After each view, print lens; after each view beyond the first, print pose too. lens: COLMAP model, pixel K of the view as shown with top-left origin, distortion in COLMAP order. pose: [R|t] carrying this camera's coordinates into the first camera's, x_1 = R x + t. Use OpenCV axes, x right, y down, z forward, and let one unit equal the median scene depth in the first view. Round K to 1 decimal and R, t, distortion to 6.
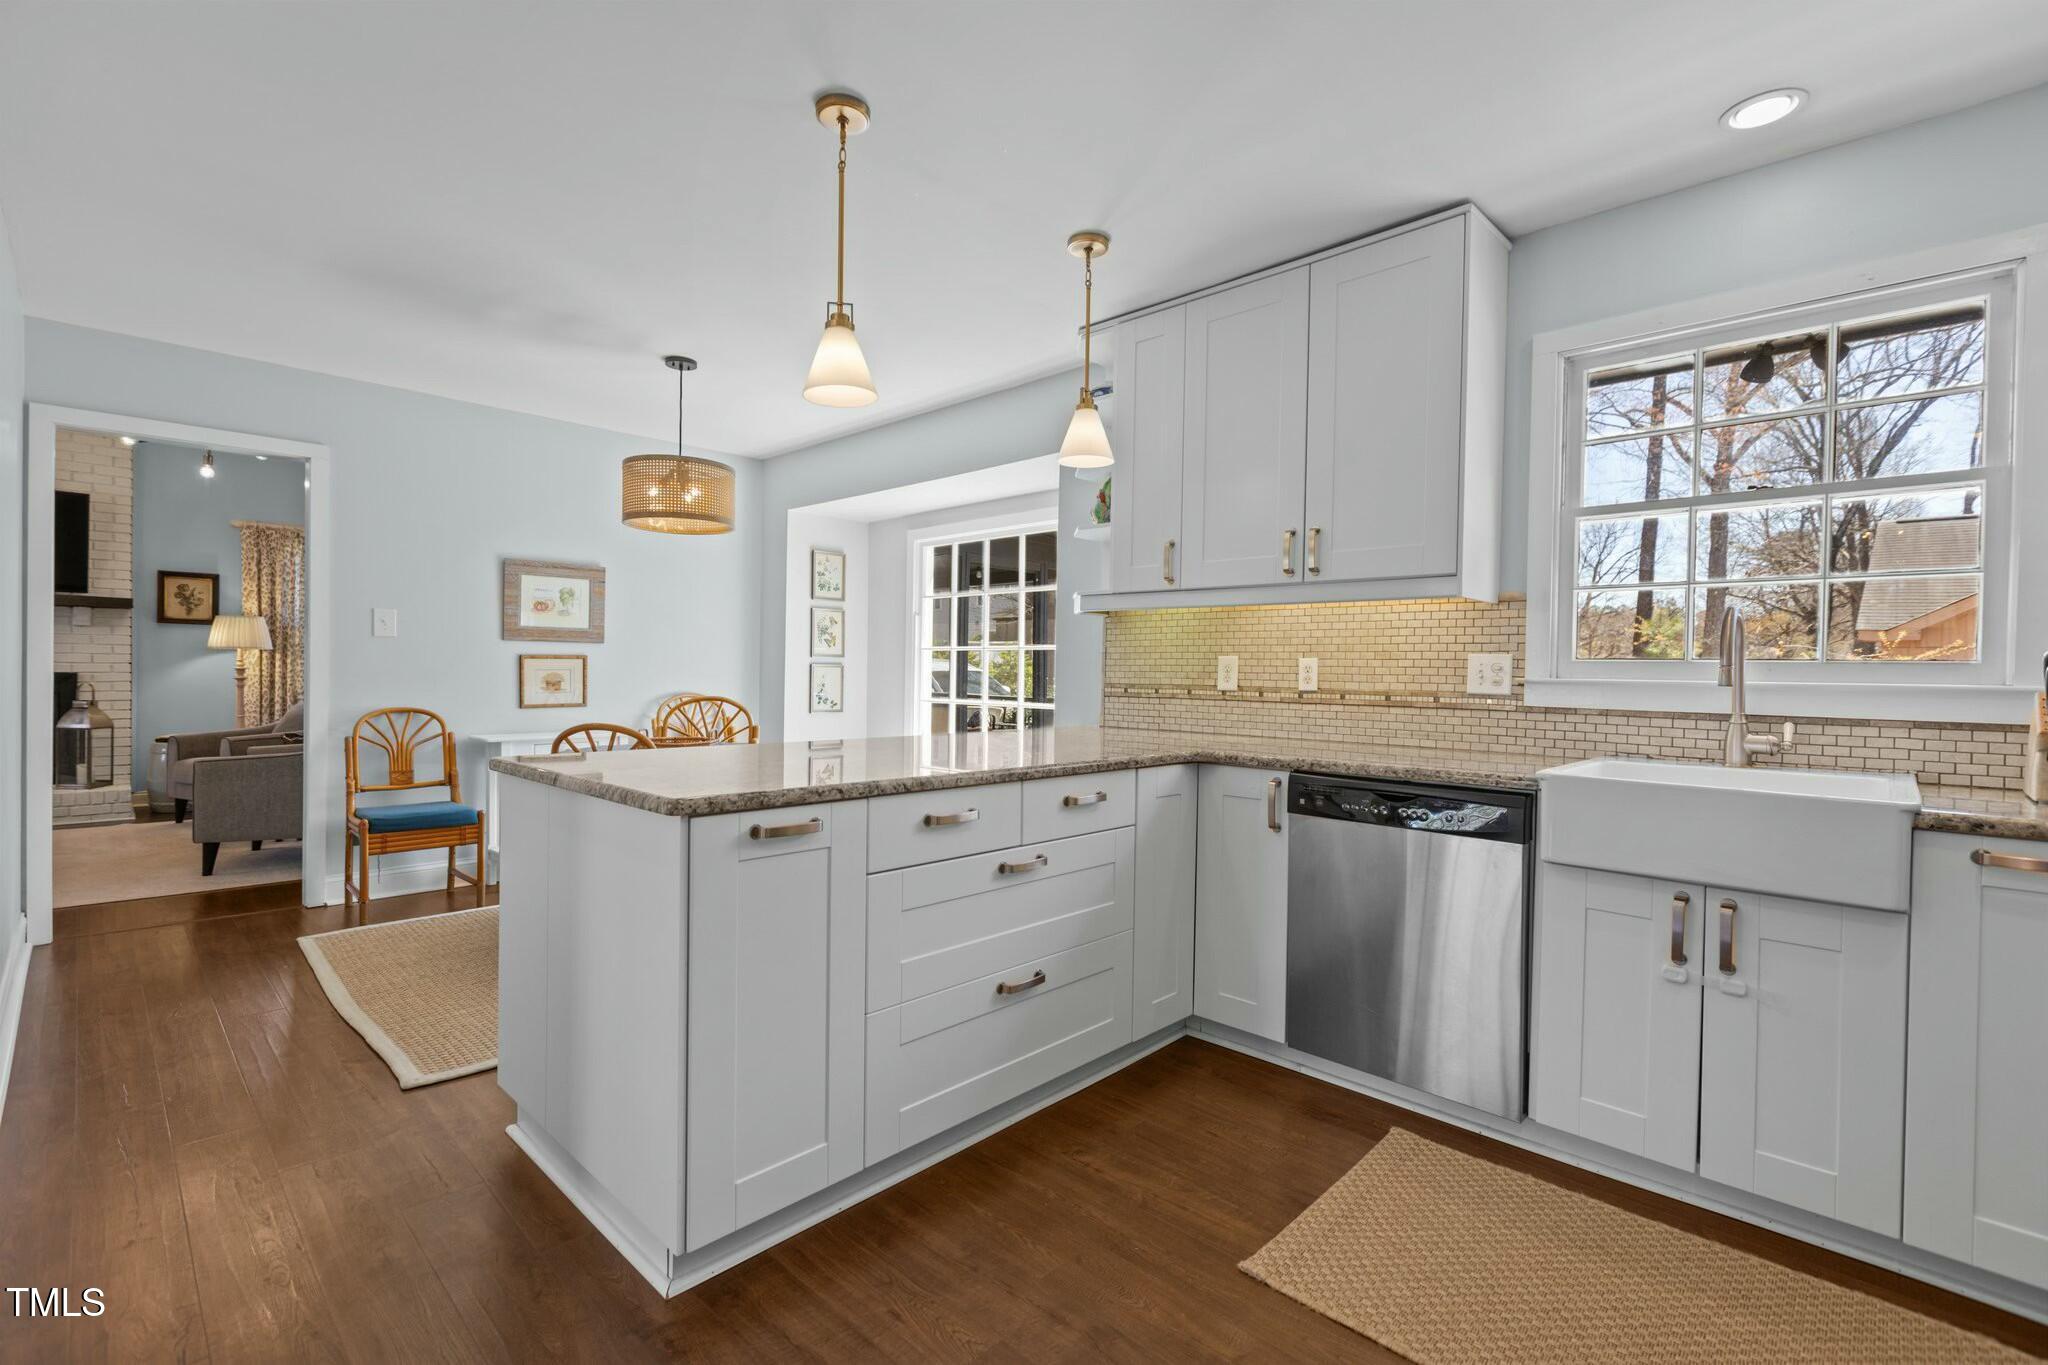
lens RADIAL K [[913.9, 0, 1023.0], [0, 913.9, 705.0], [0, 0, 1]] dist [-0.000541, 0.000101]
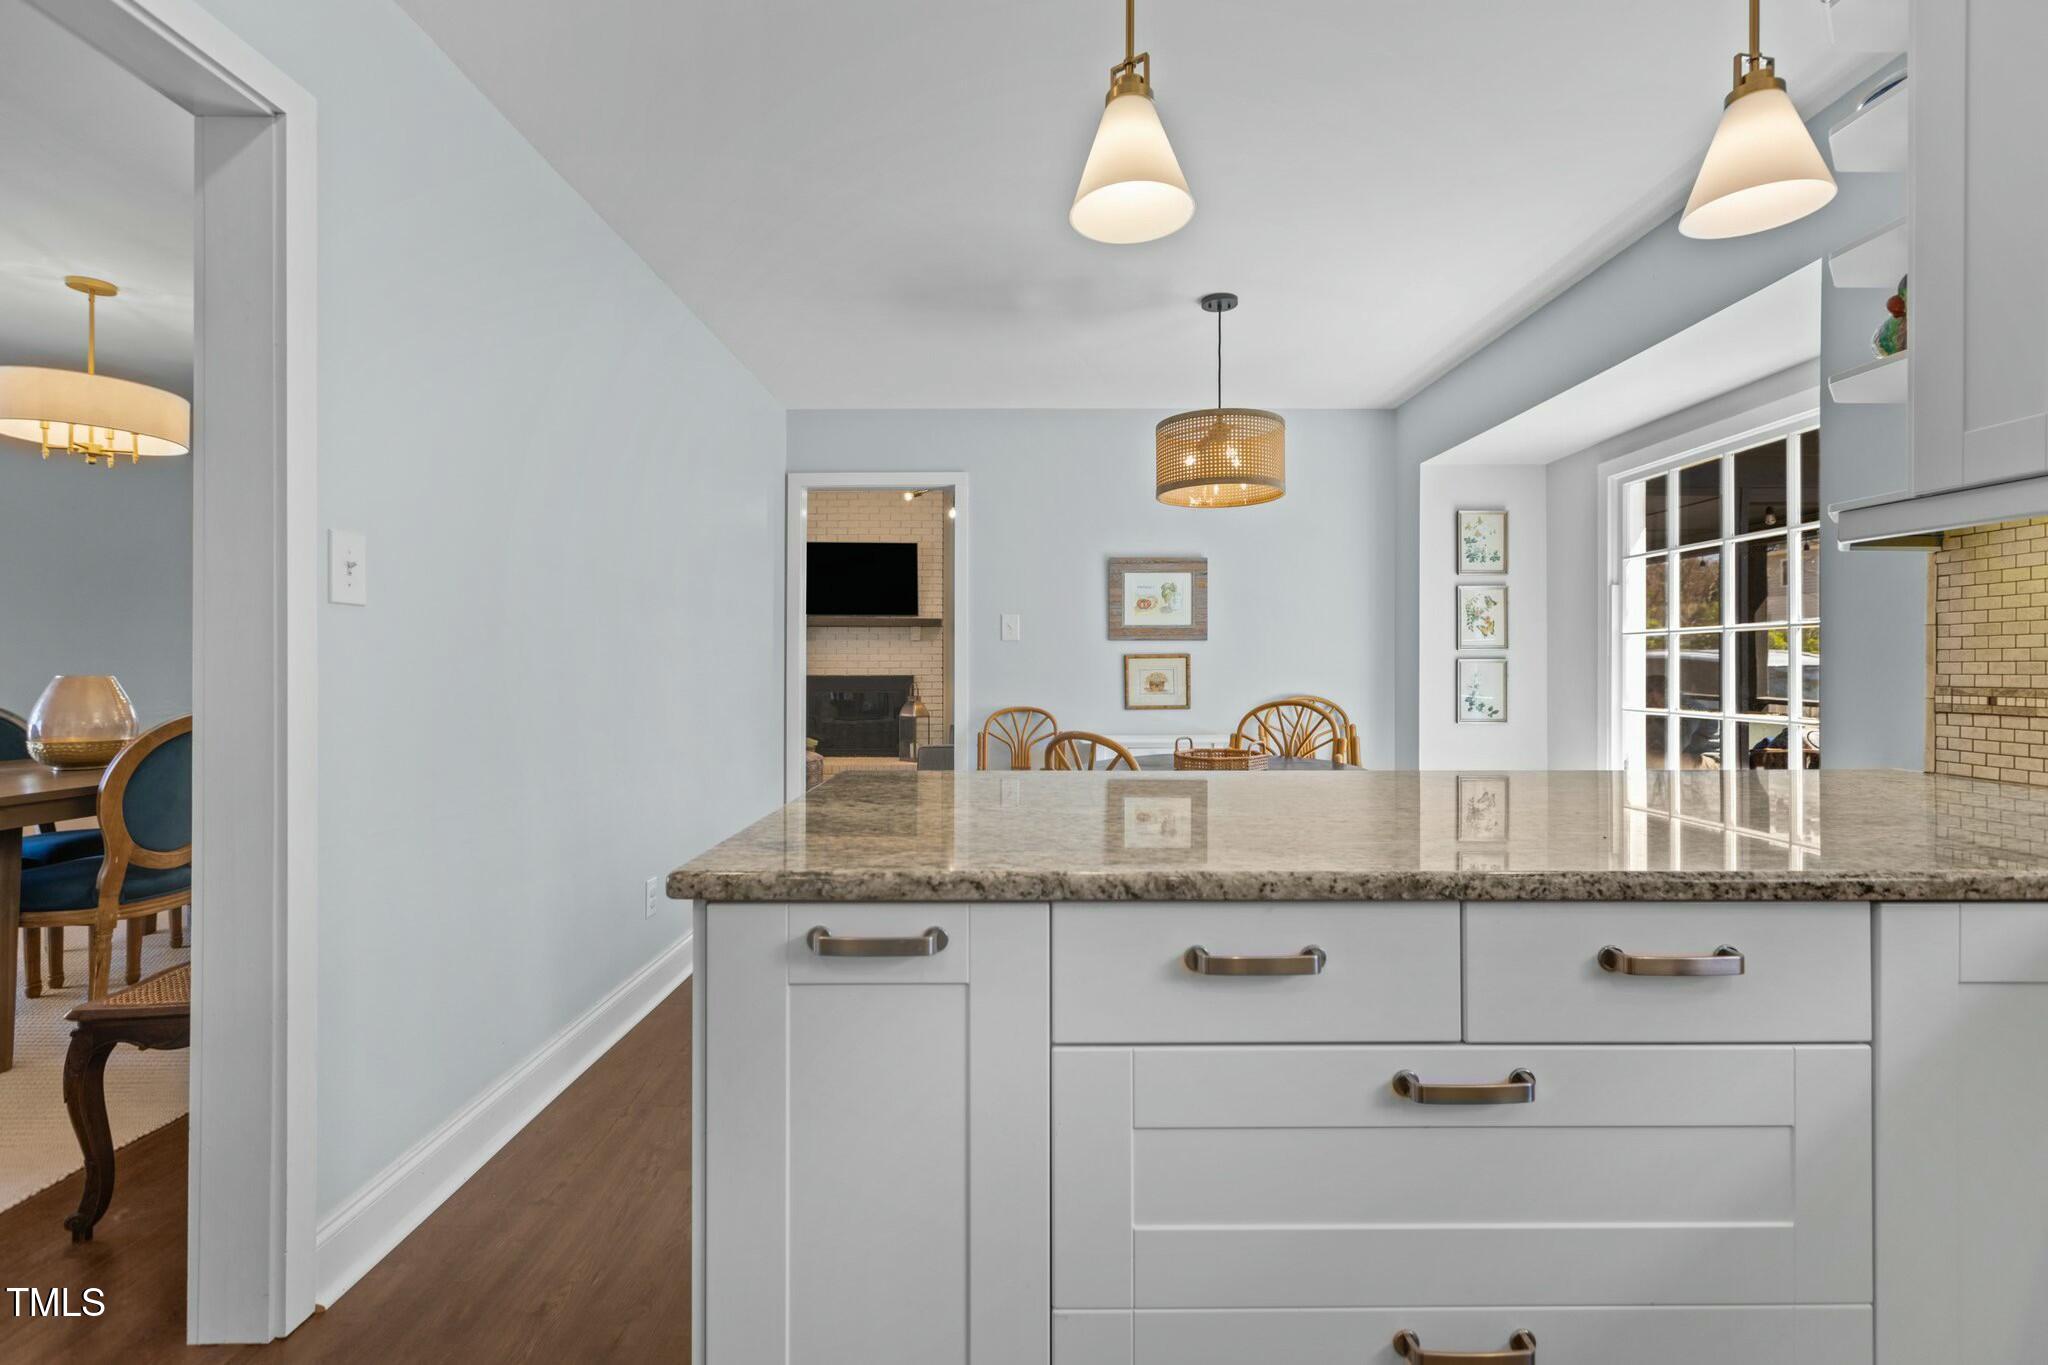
lens RADIAL K [[923.6, 0, 1024.0], [0, 923.6, 665.6], [0, 0, 1]] dist [0.002872, 0.001119]
pose [[0.698762, -0.013140, -0.715234, 0.082427], [-0.017008, 0.999243, -0.034974, -0.007091], [0.715152, 0.036604, 0.698010, 0.236388]]
